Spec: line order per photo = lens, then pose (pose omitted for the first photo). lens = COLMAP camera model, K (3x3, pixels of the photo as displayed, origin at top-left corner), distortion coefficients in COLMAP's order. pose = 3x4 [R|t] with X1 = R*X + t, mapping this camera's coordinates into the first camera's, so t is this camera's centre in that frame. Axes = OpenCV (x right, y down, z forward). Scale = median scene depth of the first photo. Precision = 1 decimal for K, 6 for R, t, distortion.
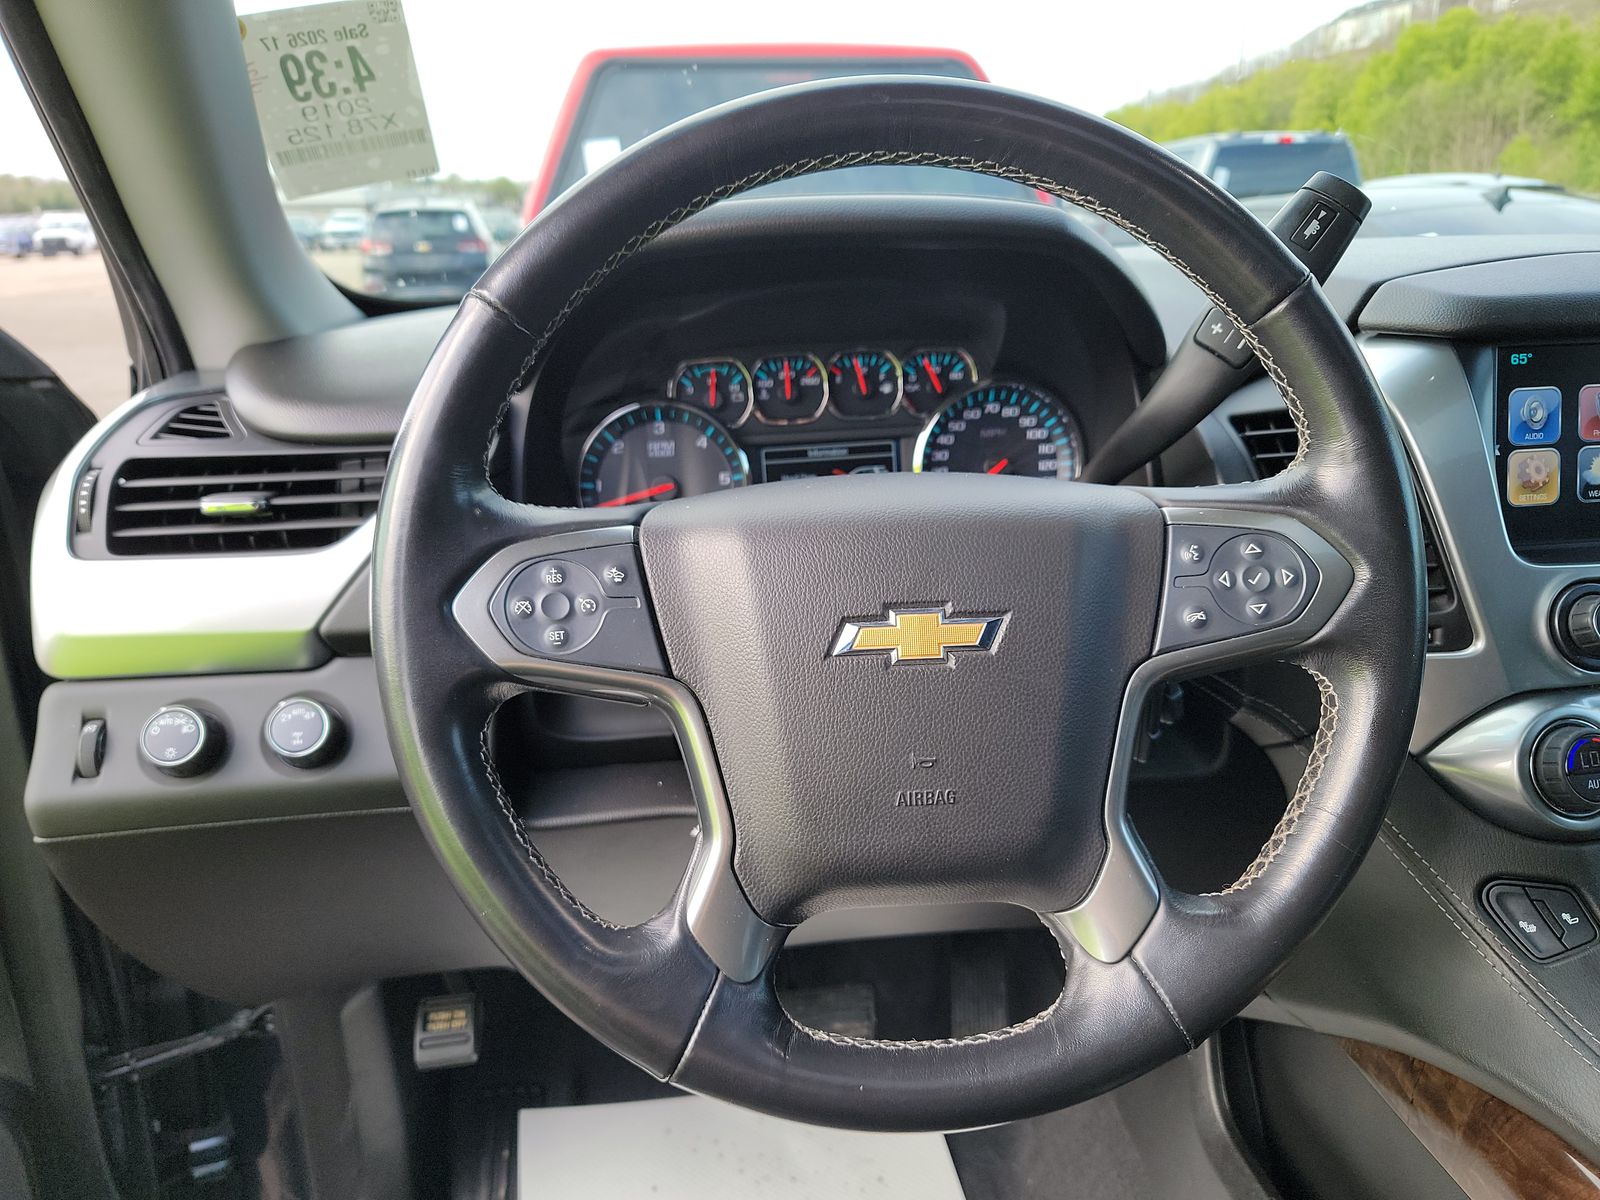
lens RADIAL K [[1154.6, 0, 800.0], [0, 1154.6, 600.0], [0, 0, 1]] dist [0.000979, -0.002897]
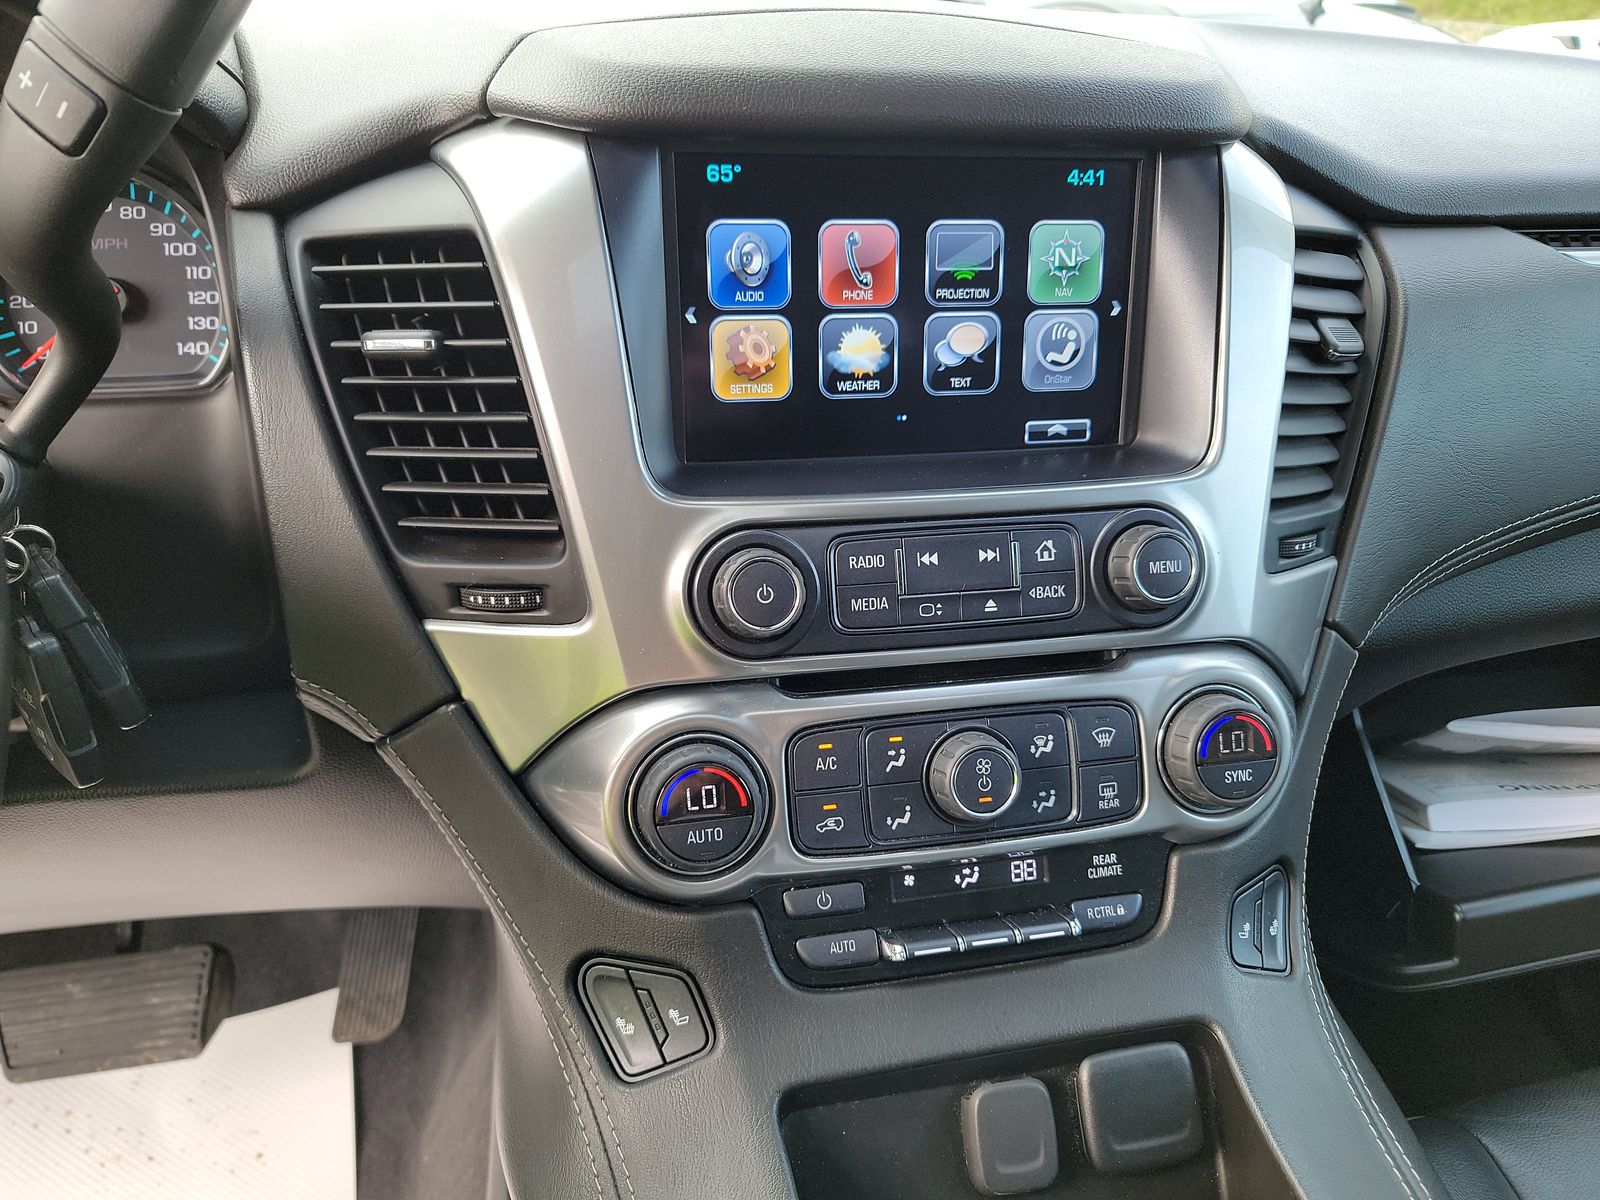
lens RADIAL K [[1177.4, 0, 800.0], [0, 1177.4, 600.0], [0, 0, 1]] dist [0.002552, -0.001475]
pose [[0.990767, 0.014381, 0.134810, 0.574275], [-0.035798, 0.986818, 0.157822, -0.077019], [-0.130763, -0.161191, 0.978222, 0.303070]]
